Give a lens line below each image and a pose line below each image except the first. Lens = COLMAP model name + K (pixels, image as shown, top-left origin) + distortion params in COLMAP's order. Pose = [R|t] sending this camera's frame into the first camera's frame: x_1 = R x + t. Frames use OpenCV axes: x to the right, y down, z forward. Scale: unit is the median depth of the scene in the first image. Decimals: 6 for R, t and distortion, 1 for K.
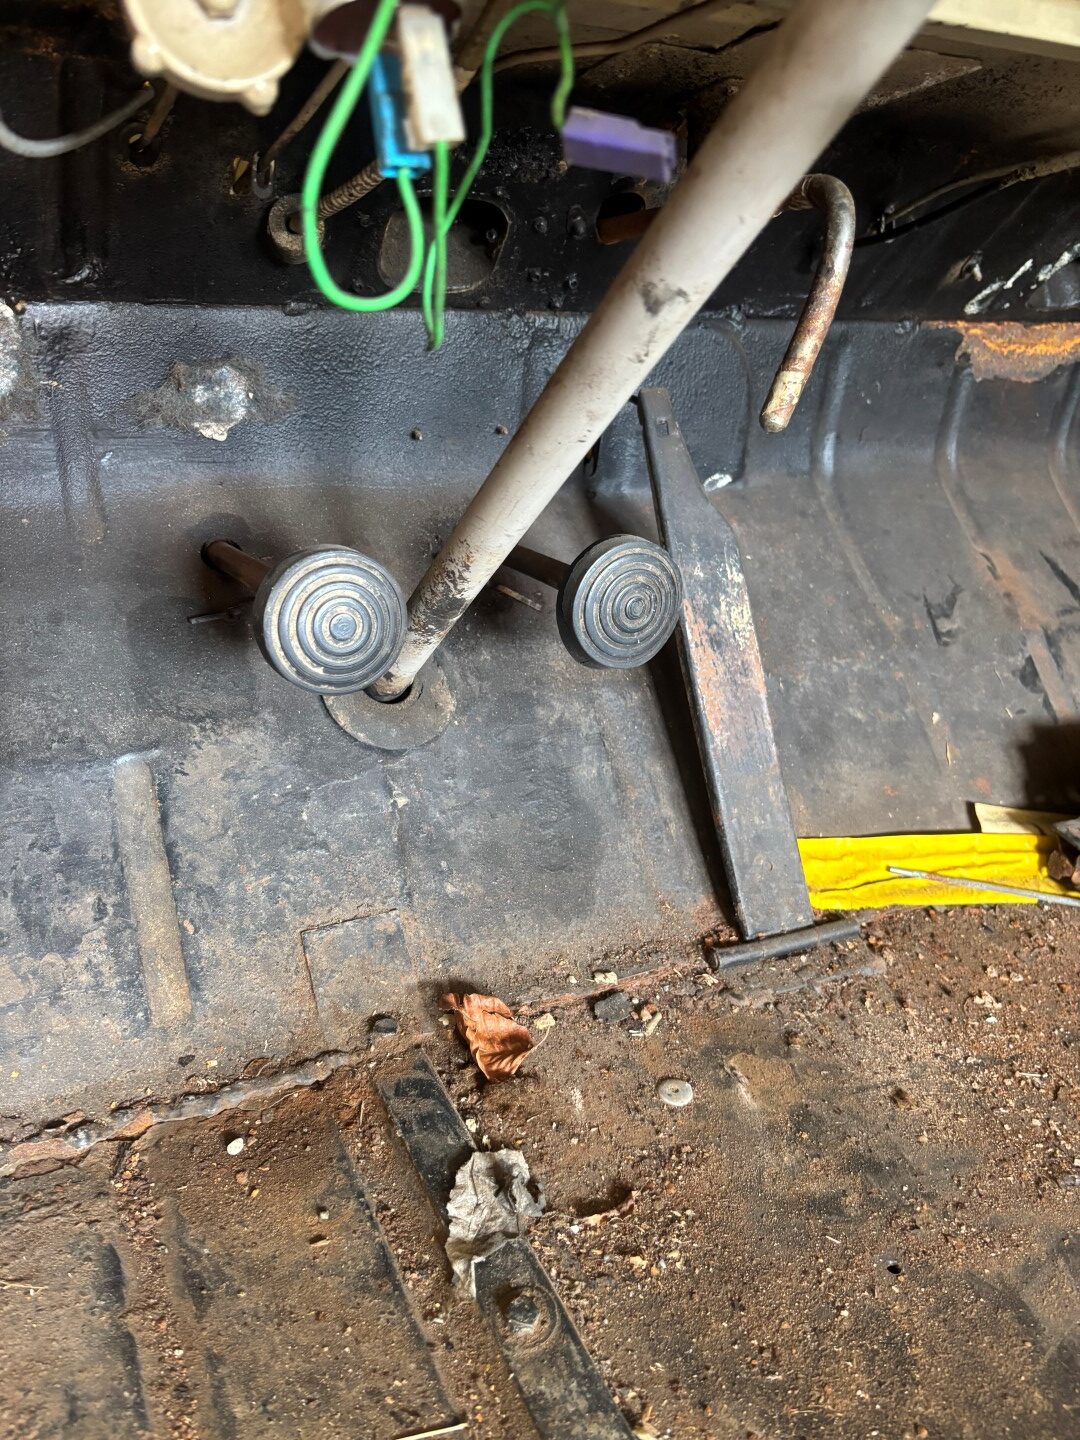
lens RADIAL K [[1125.7, 0, 541.4], [0, 1125.7, 720.5], [0, 0, 1]] dist [0.015379, -0.024266]
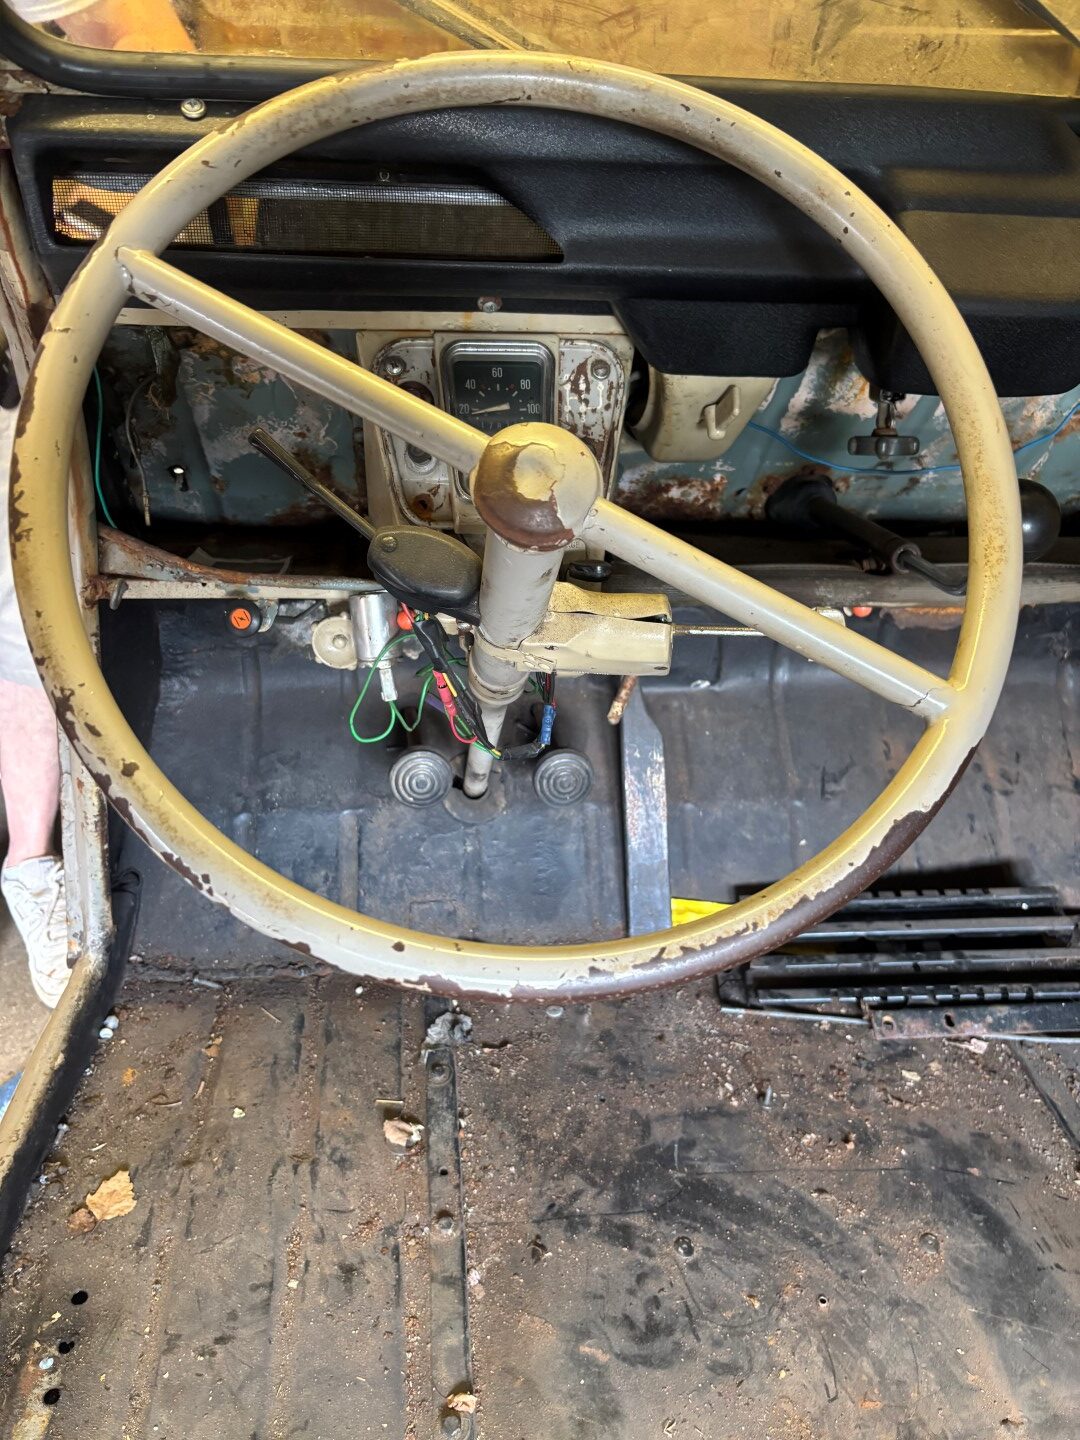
lens RADIAL K [[1125.7, 0, 539.7], [0, 1125.7, 719.0], [0, 0, 1]] dist [0.015379, -0.024266]
pose [[0.938553, 0.136555, -0.316970, 0.662038], [-0.122282, 0.990391, 0.064597, -0.335365], [0.322745, -0.021868, 0.946233, -0.967591]]
